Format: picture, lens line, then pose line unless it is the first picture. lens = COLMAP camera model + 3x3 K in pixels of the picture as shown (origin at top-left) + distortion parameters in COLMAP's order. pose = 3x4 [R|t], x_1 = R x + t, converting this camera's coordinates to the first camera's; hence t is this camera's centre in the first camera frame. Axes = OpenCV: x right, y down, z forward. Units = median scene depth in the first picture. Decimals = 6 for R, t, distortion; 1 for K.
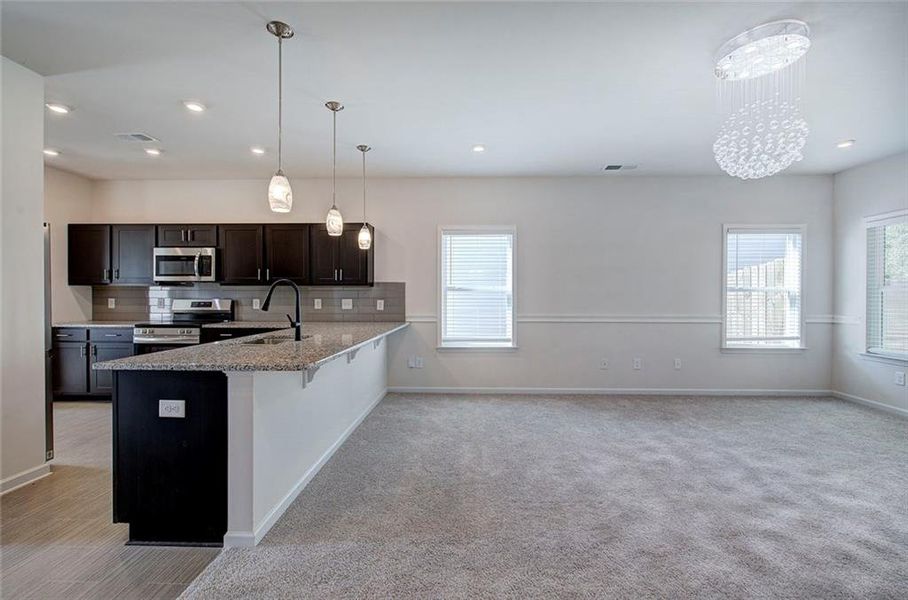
lens RADIAL K [[384.9, 0, 457.4], [0, 384.9, 298.0], [0, 0, 1]] dist [-0.000275, -0.000009]
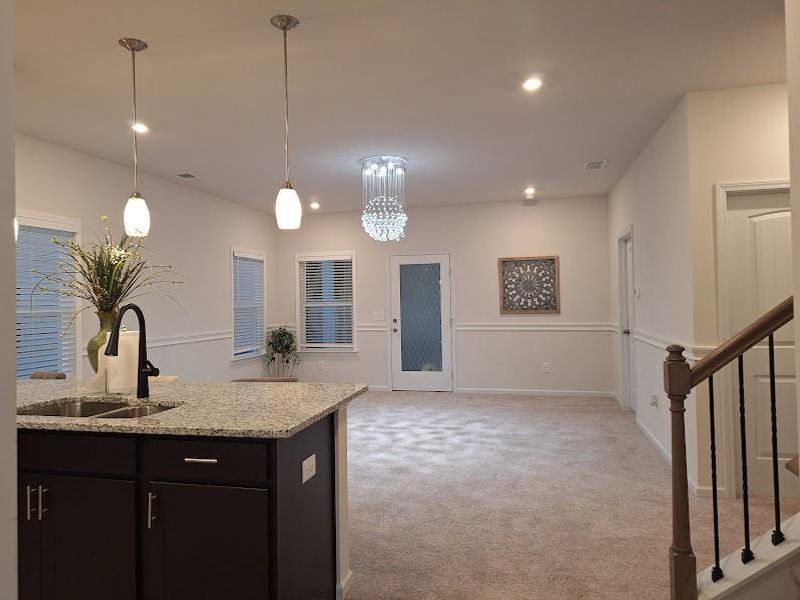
lens RADIAL K [[558.4, 0, 389.2], [0, 558.4, 295.8], [0, 0, 1]] dist [0.082577, -0.113918]
pose [[0.211322, 0.003671, 0.977410, -0.766565], [0.026070, 0.999616, -0.009391, -0.024463], [-0.977069, 0.027465, 0.211145, 0.234916]]
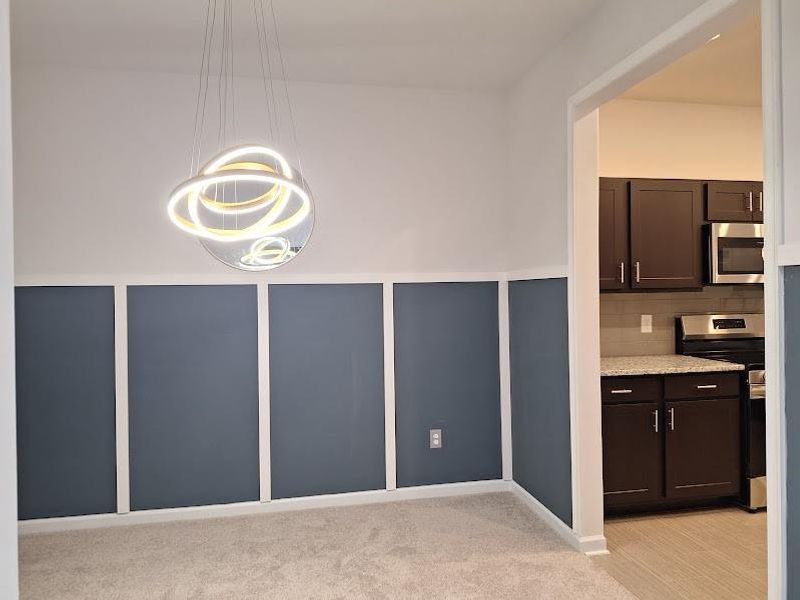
lens RADIAL K [[558.4, 0, 389.2], [0, 558.4, 295.8], [0, 0, 1]] dist [0.082577, -0.113918]
pose [[0.976635, -0.019342, 0.214034, -1.389912], [0.020028, 0.999799, -0.001040, -0.035058], [-0.213971, 0.005302, 0.976826, 0.302574]]
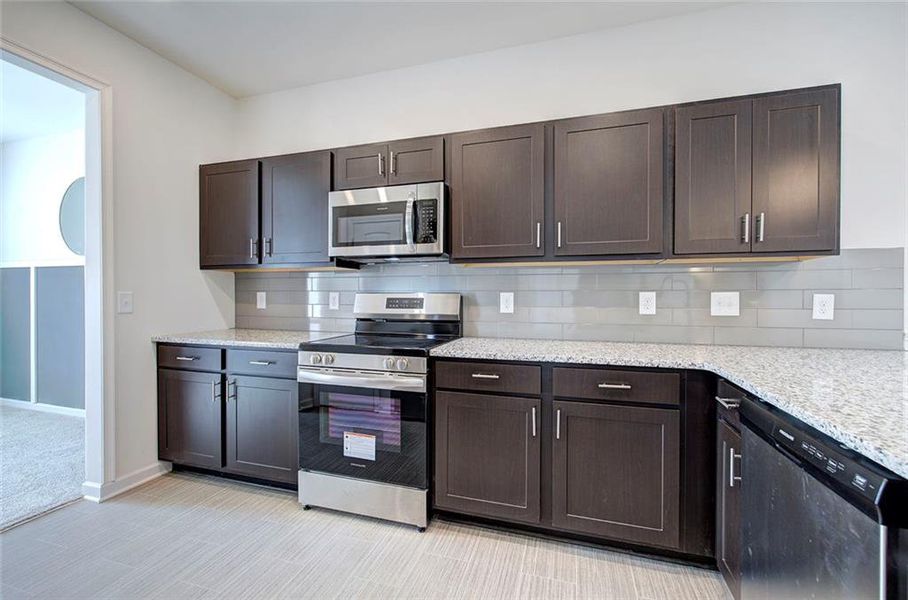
lens RADIAL K [[384.9, 0, 457.4], [0, 384.9, 298.0], [0, 0, 1]] dist [-0.000275, -0.000009]
pose [[0.964984, 0.000834, -0.262307, -0.481117], [-0.000635, 0.999999, 0.000841, 0.009751], [0.262307, -0.000645, 0.964984, 0.540330]]
